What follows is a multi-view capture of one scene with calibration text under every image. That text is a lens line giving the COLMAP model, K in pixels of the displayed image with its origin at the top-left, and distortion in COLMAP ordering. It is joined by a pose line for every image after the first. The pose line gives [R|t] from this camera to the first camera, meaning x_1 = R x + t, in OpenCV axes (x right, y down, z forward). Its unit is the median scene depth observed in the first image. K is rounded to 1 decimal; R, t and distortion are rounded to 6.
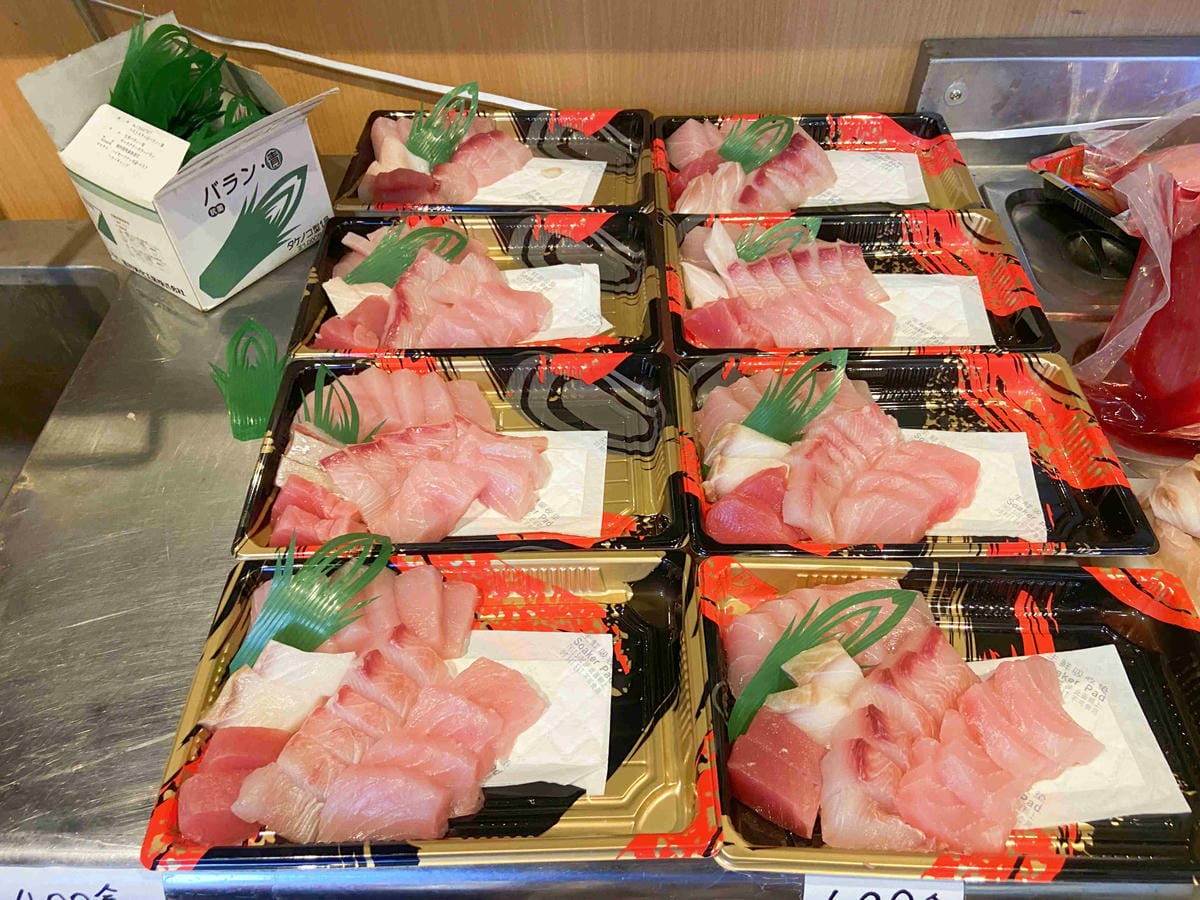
lens RADIAL K [[818.9, 0, 600.0], [0, 818.9, 450.0], [0, 0, 1]] dist [0.001174, -0.055564]
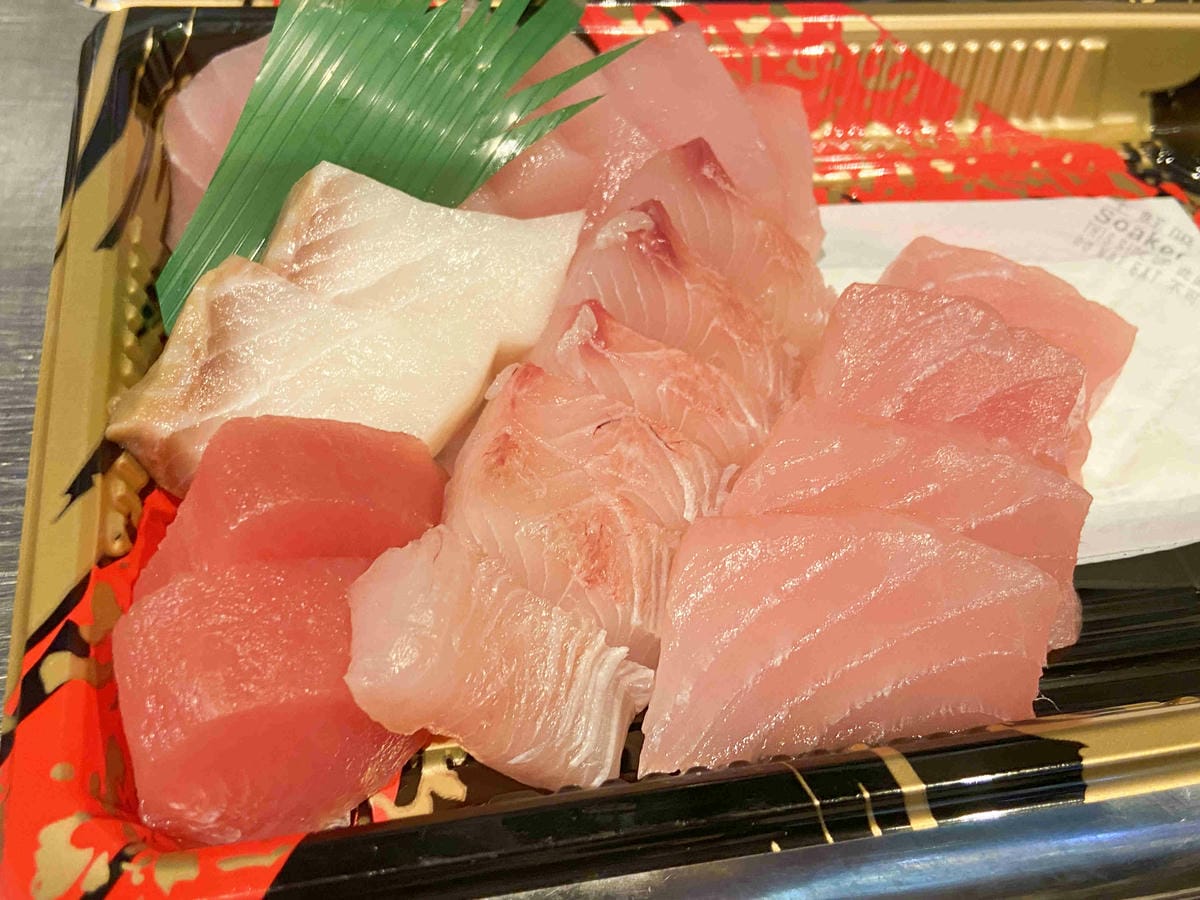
lens RADIAL K [[1133.3, 0, 600.0], [0, 1133.3, 450.0], [0, 0, 1]] dist [0.035619, 0.000862]
pose [[0.983408, -0.057297, 0.172122, -0.401718], [0.031780, 0.988551, 0.147502, 0.293331], [-0.178603, -0.139585, 0.973970, 0.595388]]
